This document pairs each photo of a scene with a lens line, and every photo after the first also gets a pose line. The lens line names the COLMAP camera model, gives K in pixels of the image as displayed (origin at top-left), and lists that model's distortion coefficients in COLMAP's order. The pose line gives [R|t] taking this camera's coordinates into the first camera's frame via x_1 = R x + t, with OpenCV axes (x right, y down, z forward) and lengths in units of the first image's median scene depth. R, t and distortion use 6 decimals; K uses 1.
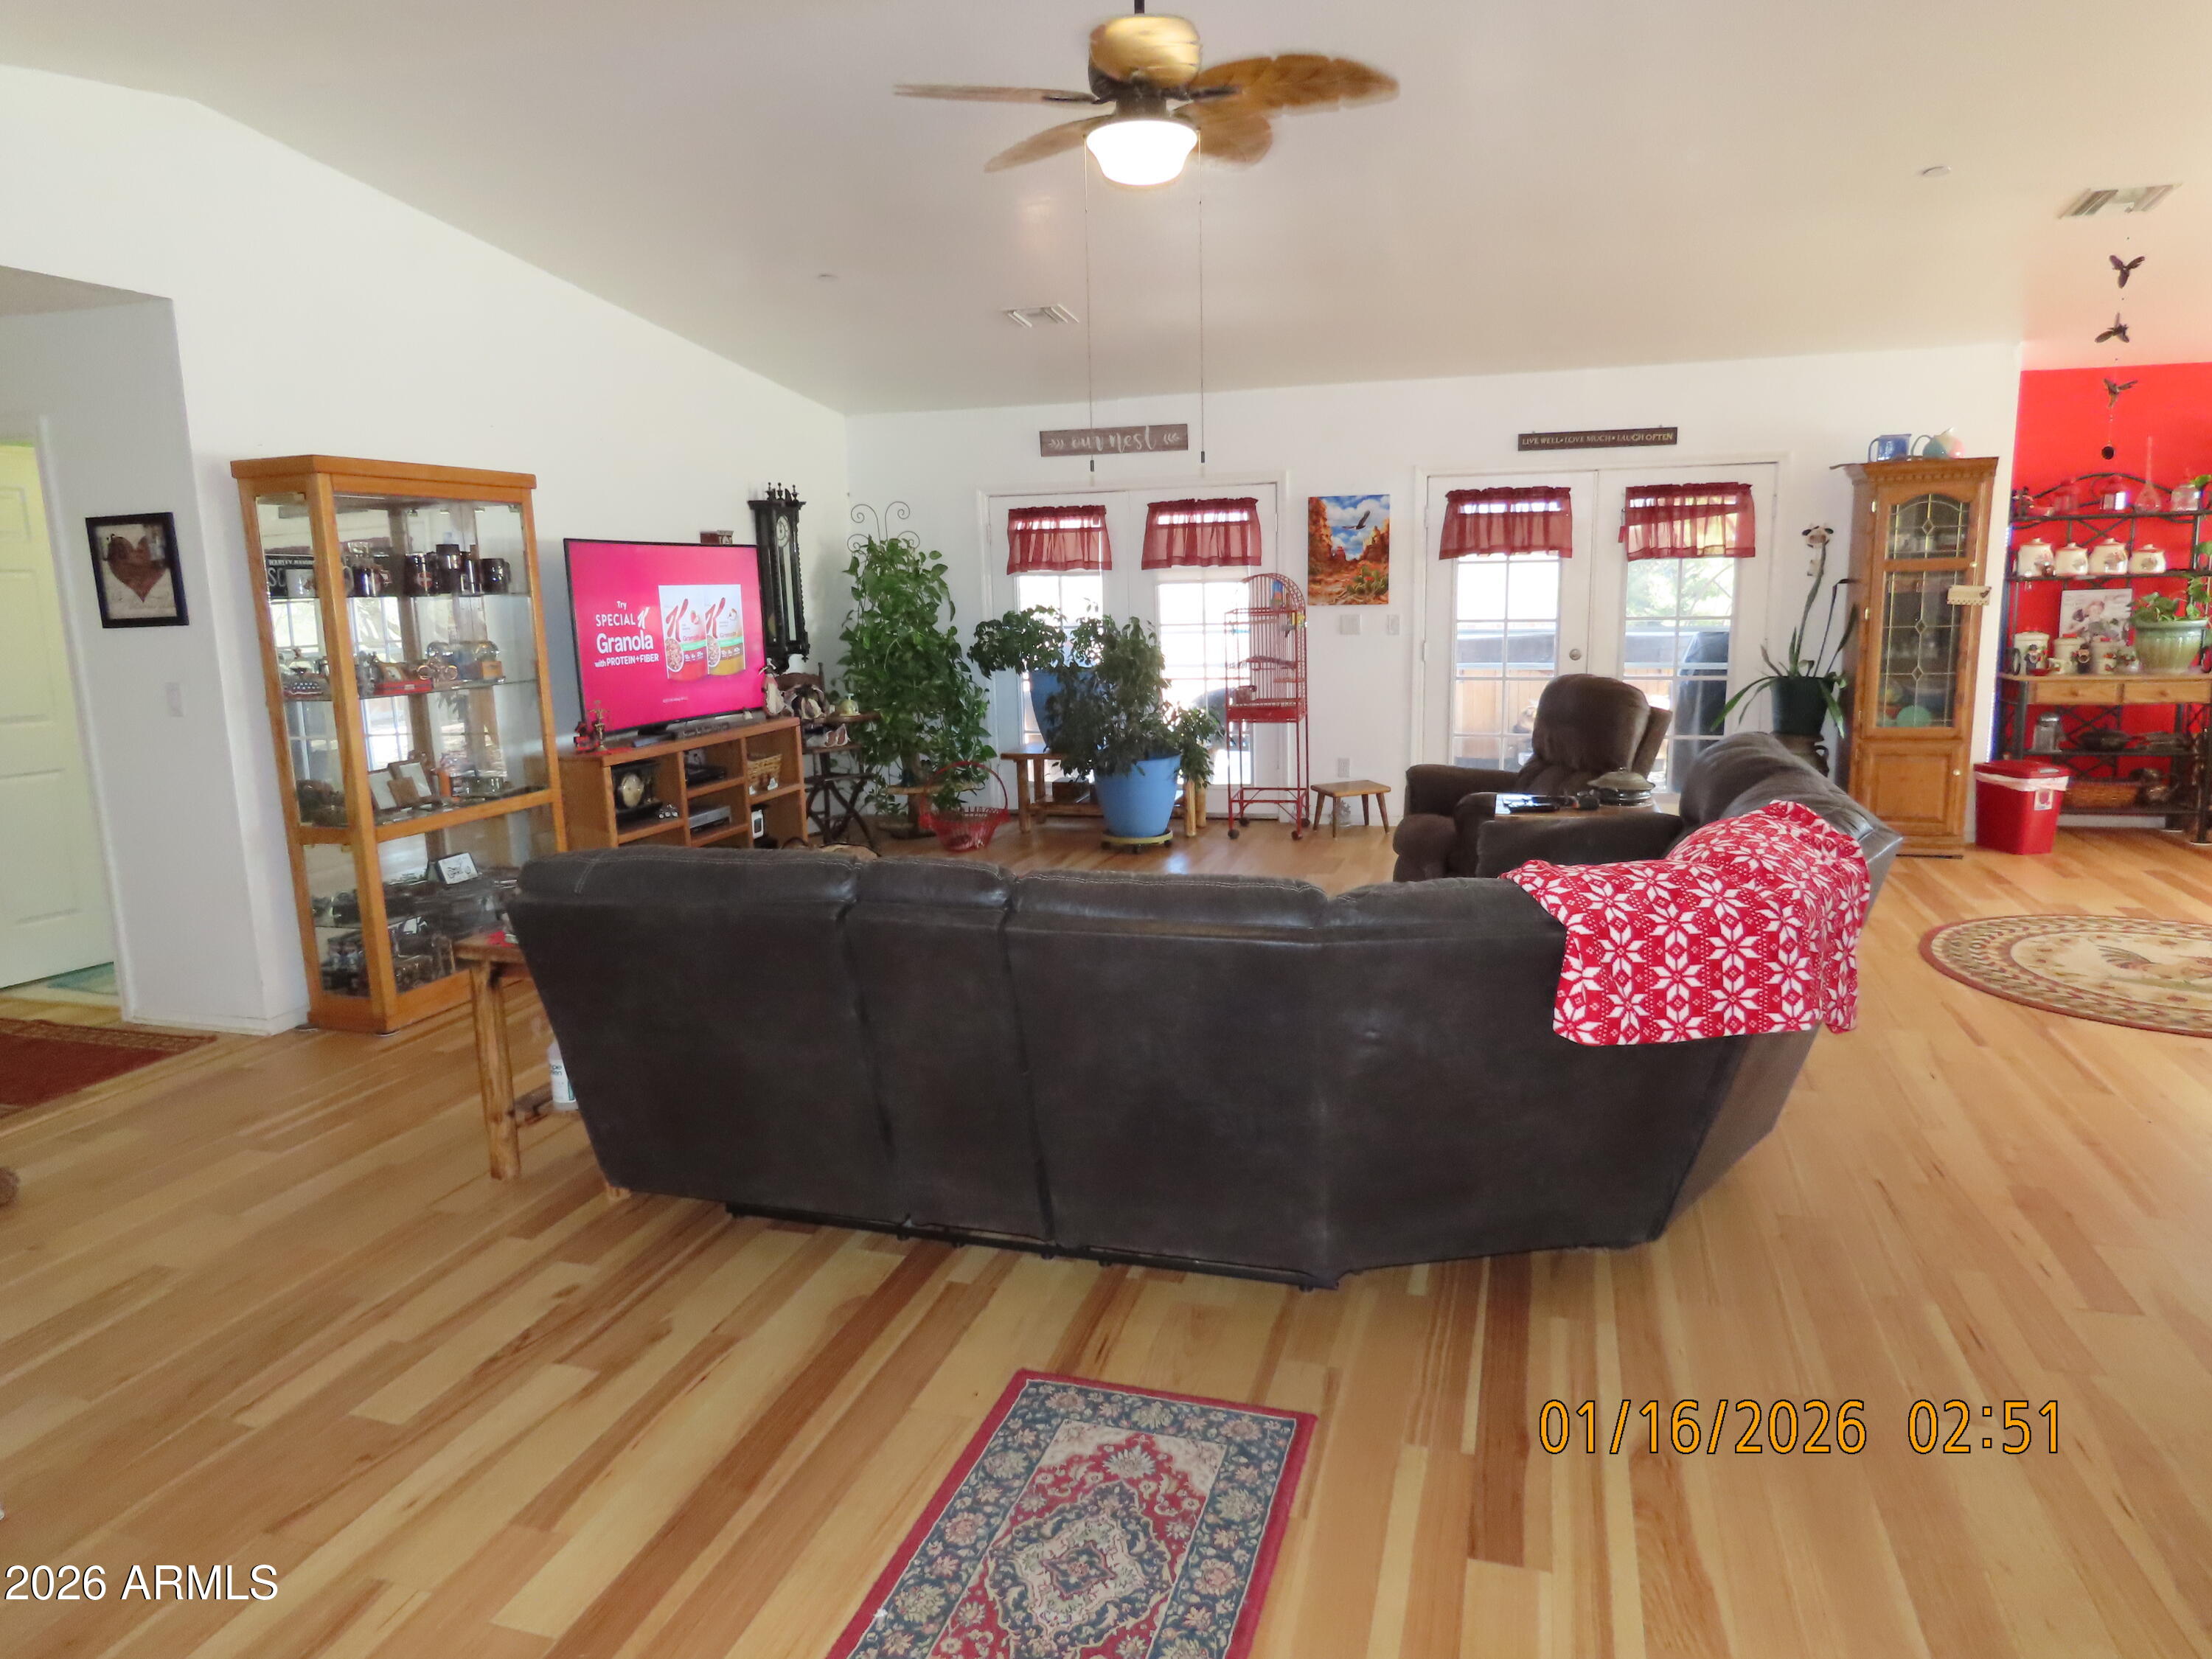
lens RADIAL K [[1383.7, 0, 1106.0], [0, 1383.7, 829.5], [0, 0, 1]] dist [0.000077, 0.000643]
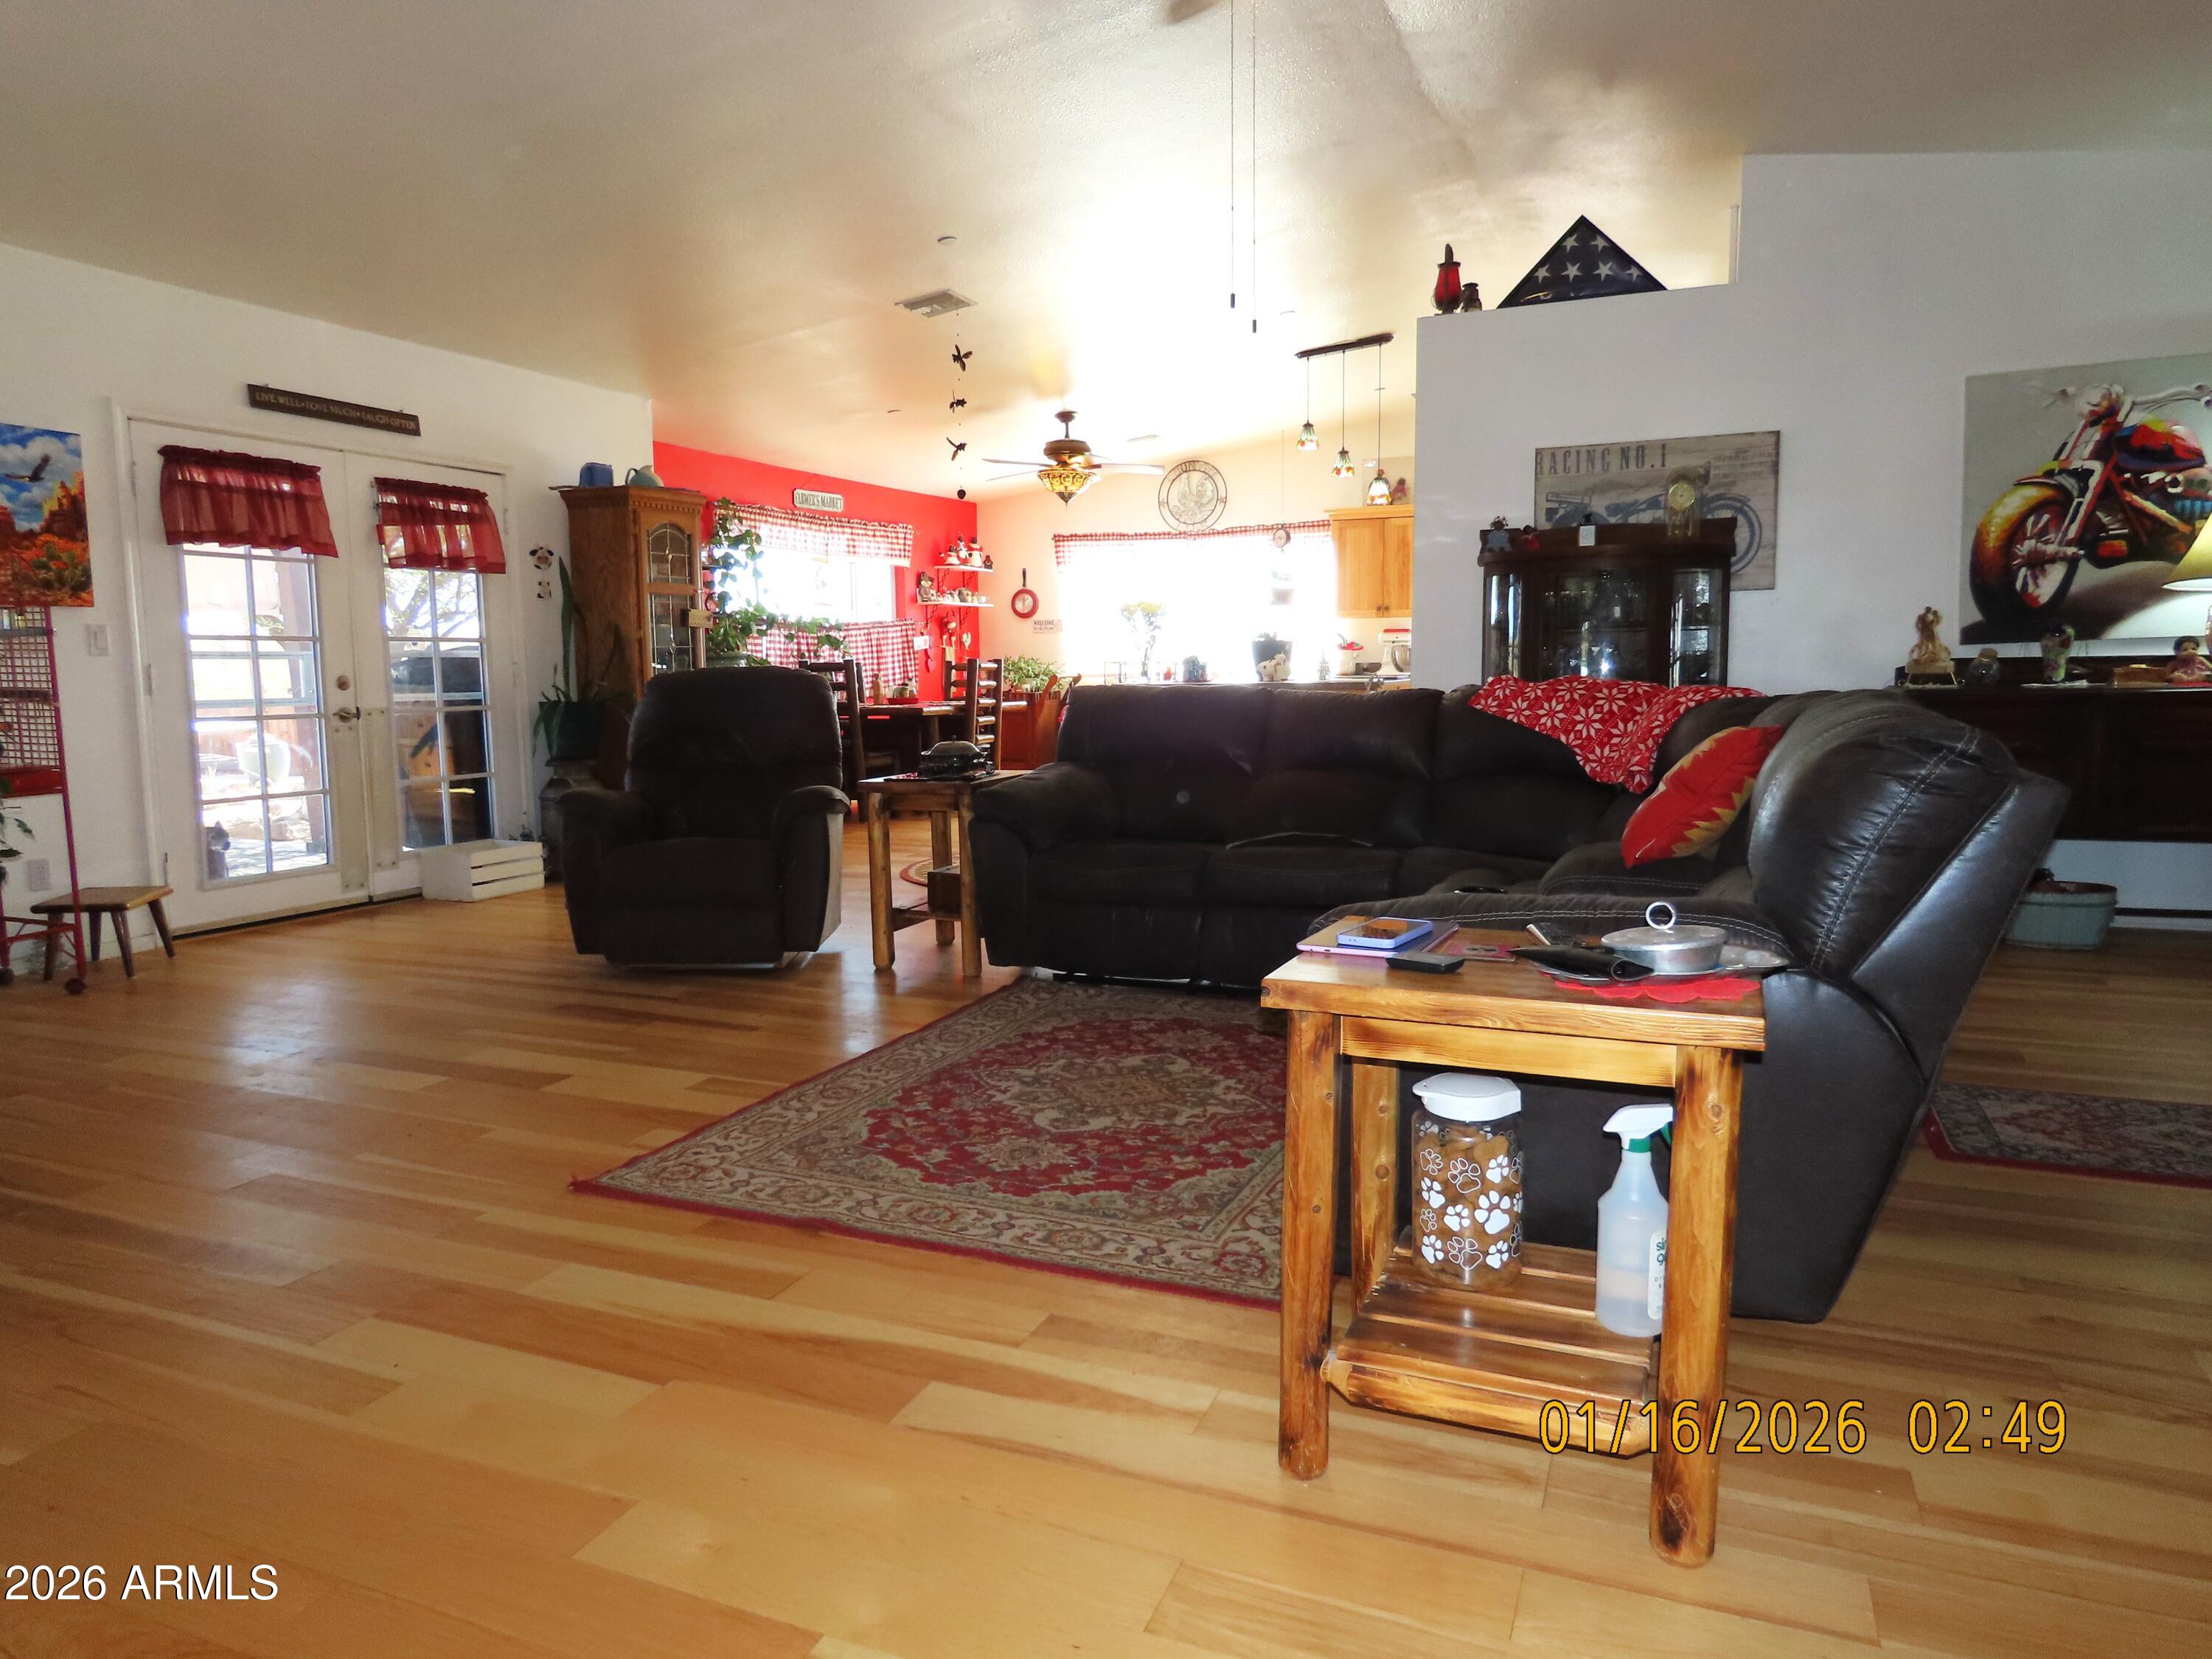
lens RADIAL K [[1383.7, 0, 1106.0], [0, 1383.7, 829.5], [0, 0, 1]] dist [0.000077, 0.000643]
pose [[0.101514, -0.100015, 0.989794, -0.399173], [0.195541, 0.977531, 0.078721, -0.022508], [-0.975427, 0.185554, 0.118790, 0.502367]]
